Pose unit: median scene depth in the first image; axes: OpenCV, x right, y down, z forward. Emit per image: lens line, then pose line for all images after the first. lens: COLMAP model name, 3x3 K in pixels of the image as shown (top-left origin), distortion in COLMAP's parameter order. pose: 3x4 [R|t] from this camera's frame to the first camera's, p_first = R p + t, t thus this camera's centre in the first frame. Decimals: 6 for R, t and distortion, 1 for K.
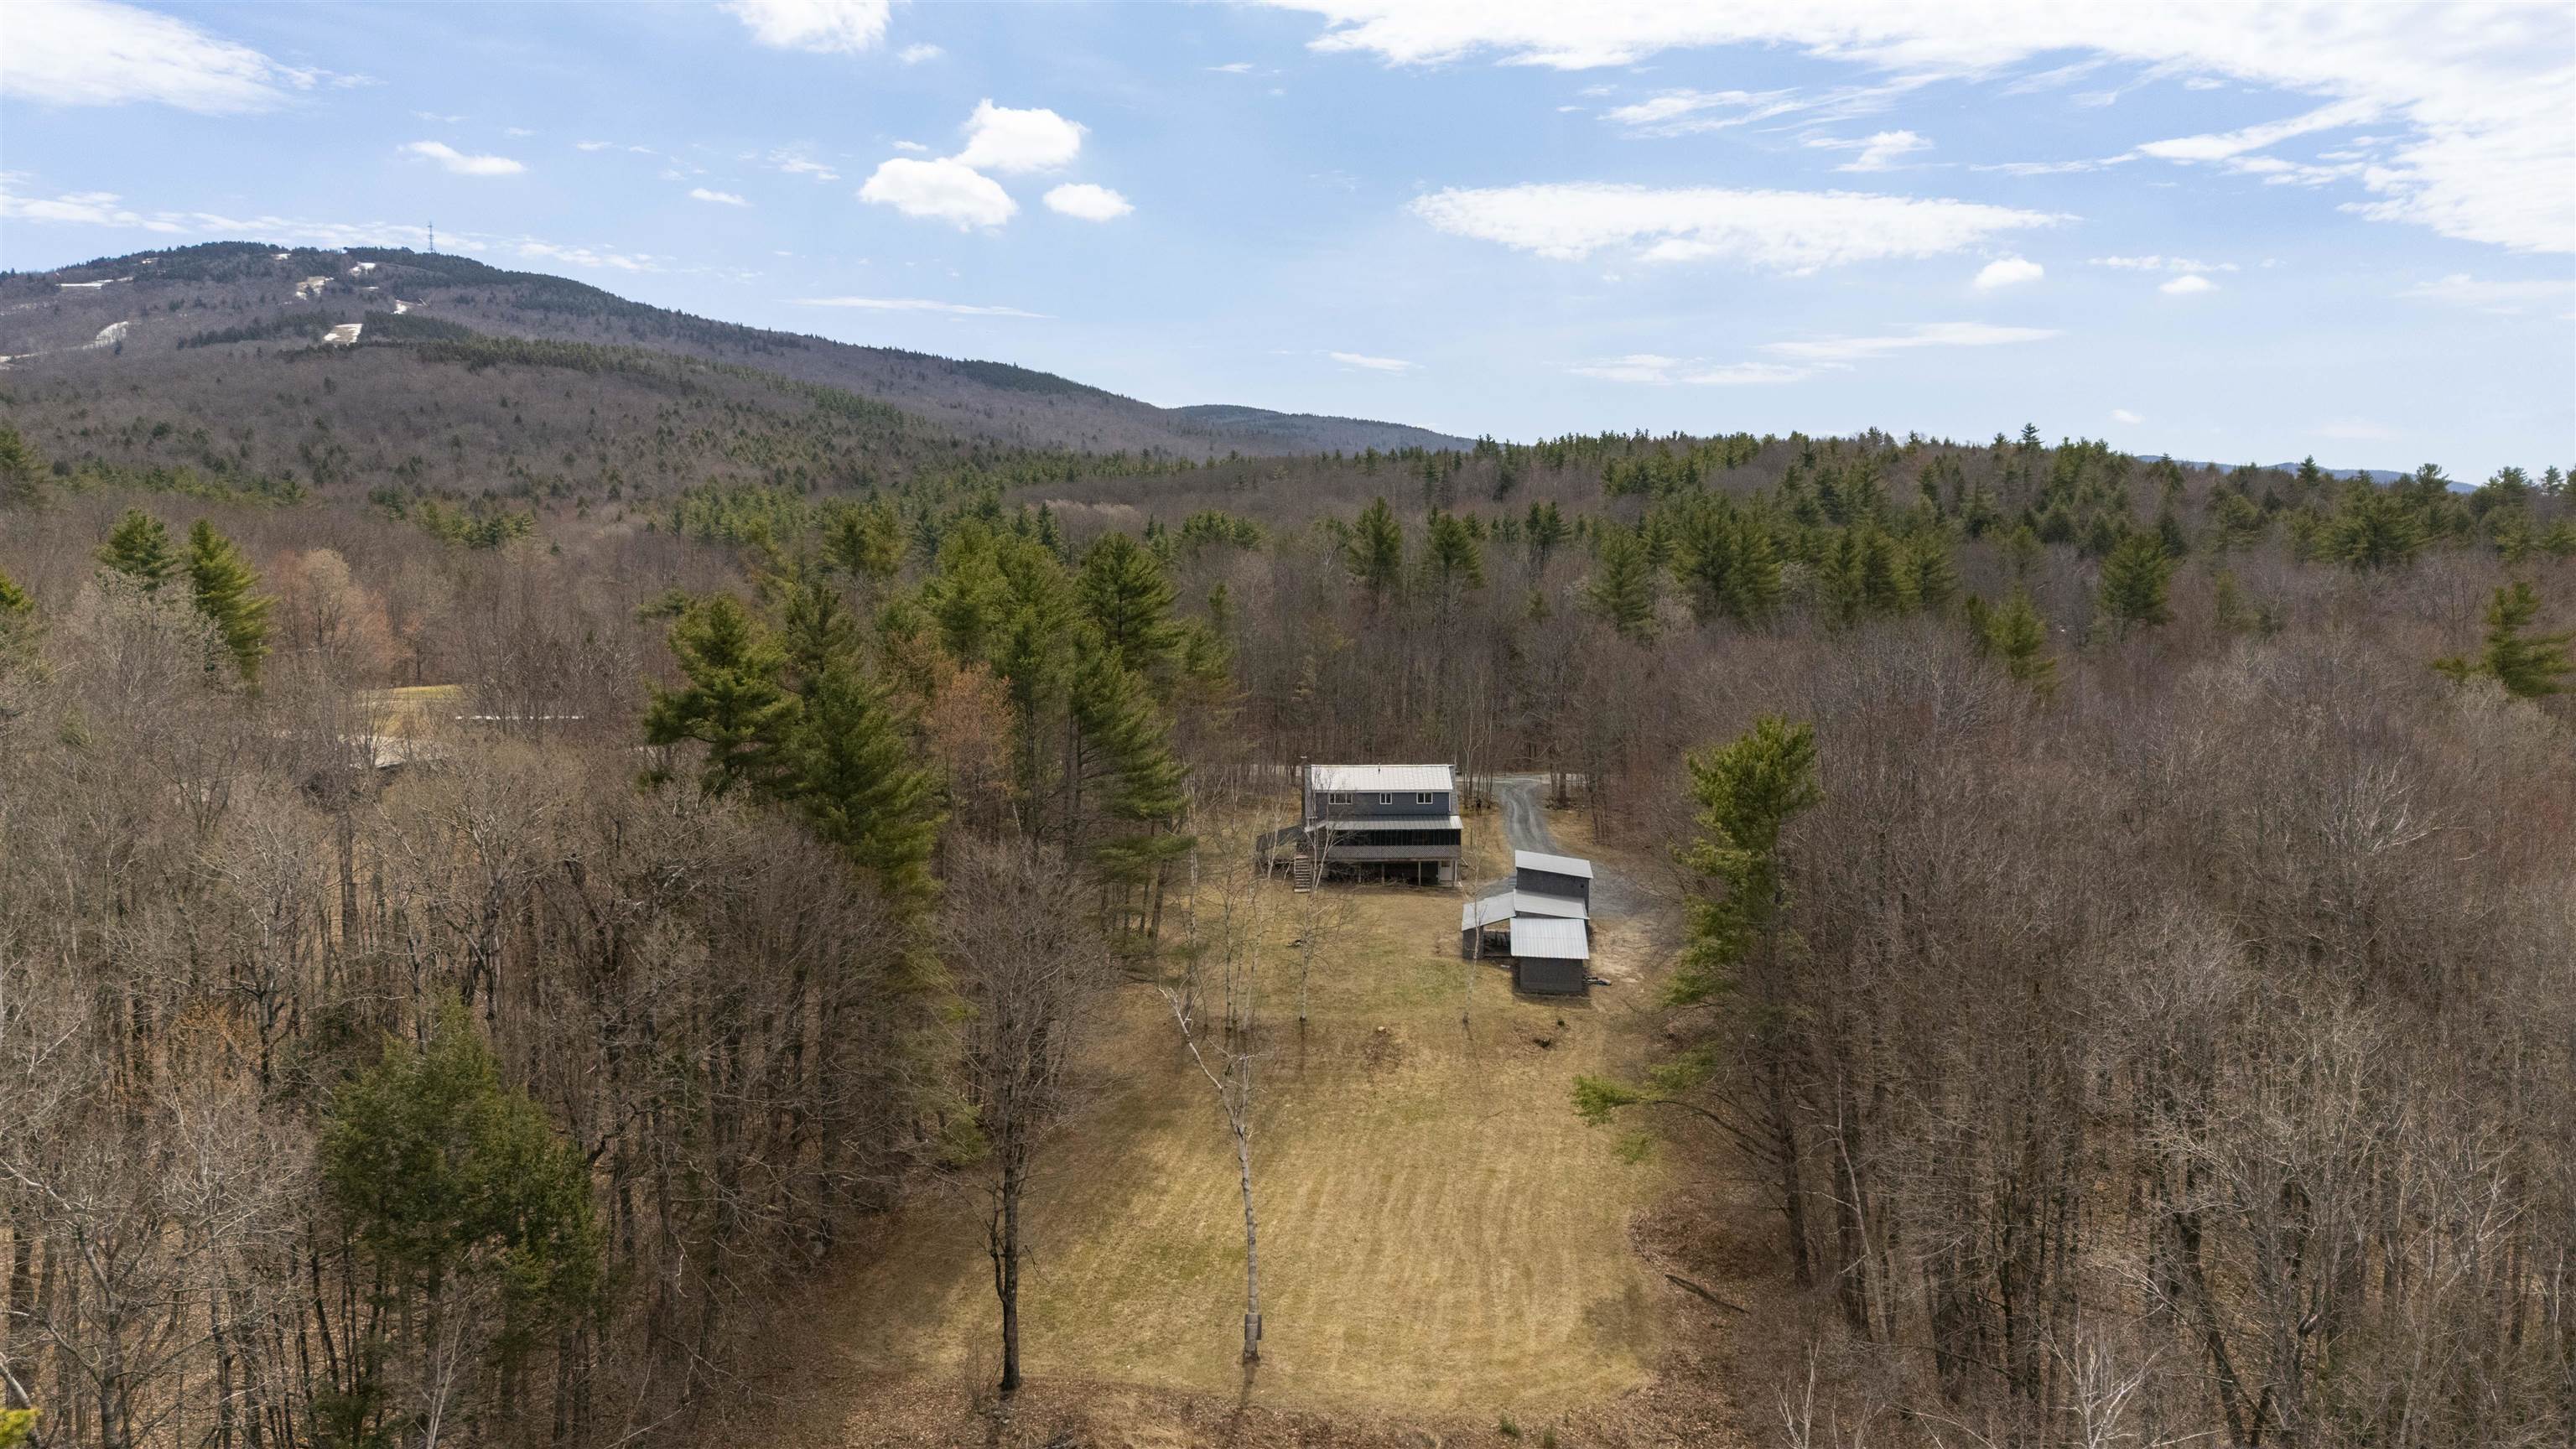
lens RADIAL K [[1892.7, 0, 1288.0], [0, 1892.7, 724.5], [0, 0, 1]] dist [0.093574, -0.094906]
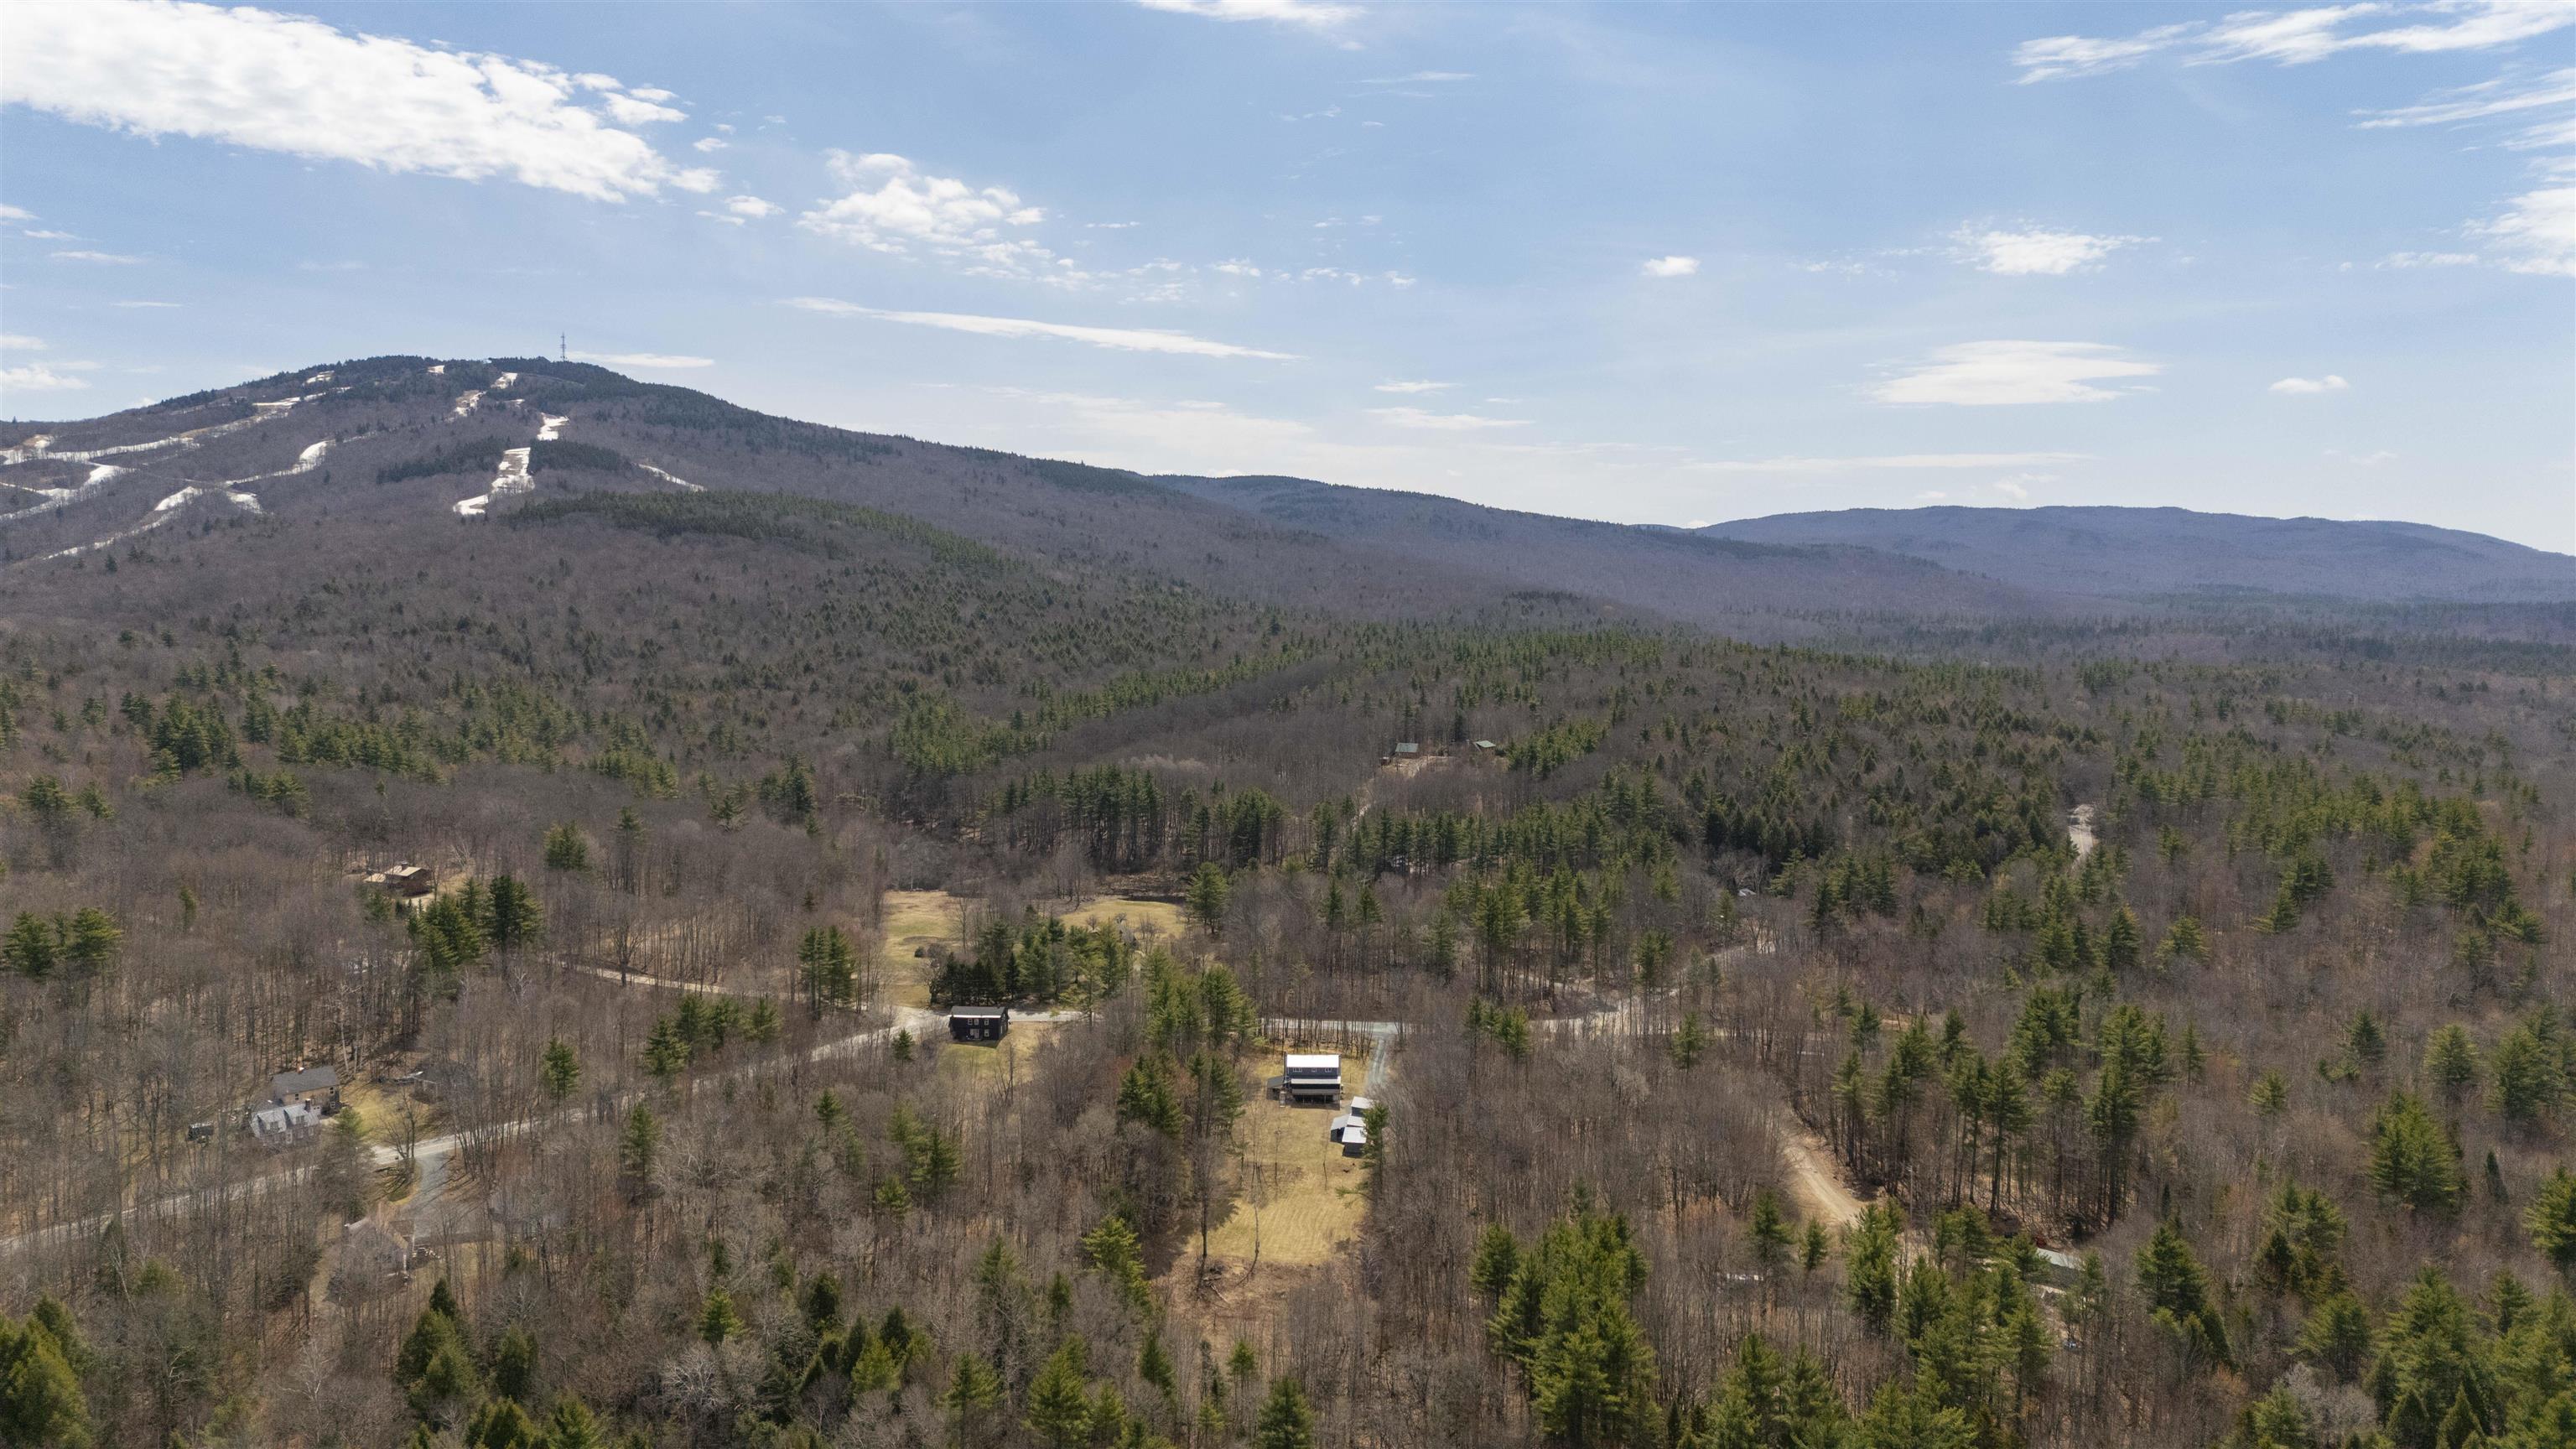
lens RADIAL K [[1892.7, 0, 1288.0], [0, 1892.7, 724.5], [0, 0, 1]] dist [0.093574, -0.094906]
pose [[0.999667, 0.008436, -0.024384, 0.005927], [-0.008728, 0.999891, -0.011882, -0.033255], [0.024281, 0.012091, 0.999632, -0.136012]]
